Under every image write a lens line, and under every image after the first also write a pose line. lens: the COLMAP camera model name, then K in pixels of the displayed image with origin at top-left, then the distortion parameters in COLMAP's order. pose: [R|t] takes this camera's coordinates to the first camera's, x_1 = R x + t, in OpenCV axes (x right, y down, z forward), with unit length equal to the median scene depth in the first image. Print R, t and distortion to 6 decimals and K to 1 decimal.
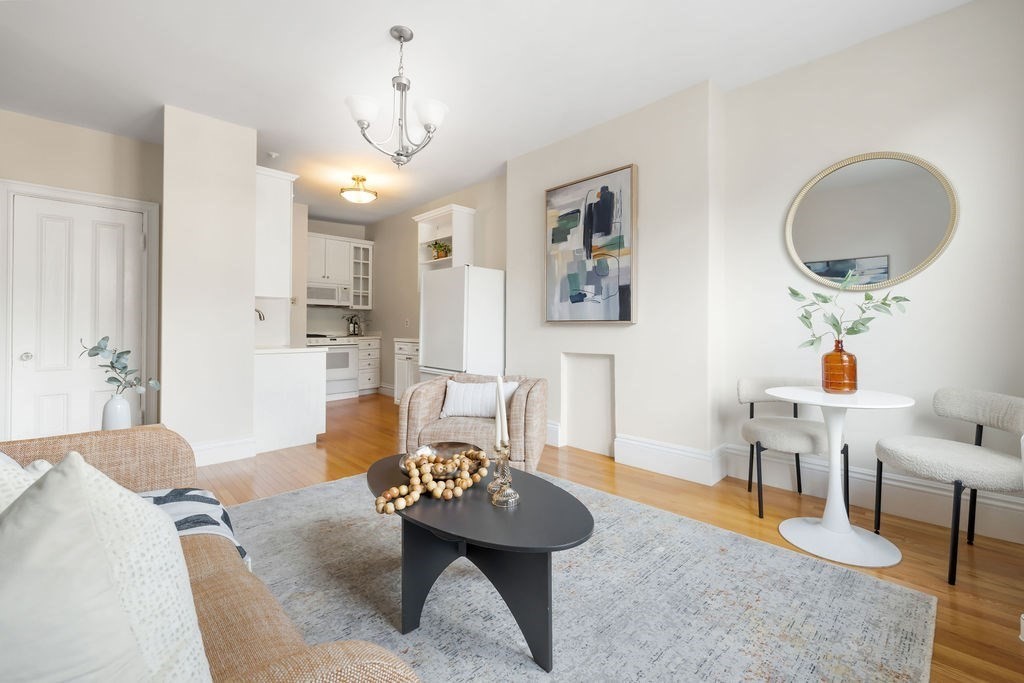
lens RADIAL K [[437.4, 0, 513.8], [0, 437.4, 326.3], [0, 0, 1]] dist [0.000290, 0.000029]
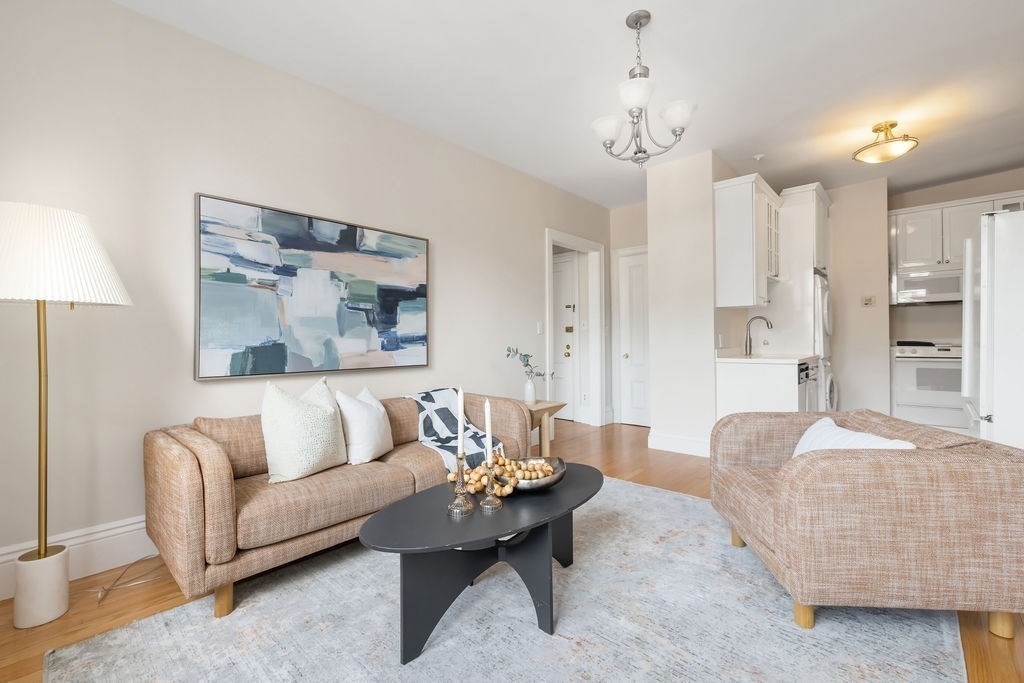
lens RADIAL K [[430.3, 0, 509.5], [0, 430.3, 337.9], [0, 0, 1]] dist [-0.000095, 0.000125]
pose [[0.053032, -0.004706, -0.998582, 0.237376], [0.020149, 0.999790, -0.003642, -0.000346], [0.998389, -0.019928, 0.053116, 0.253705]]
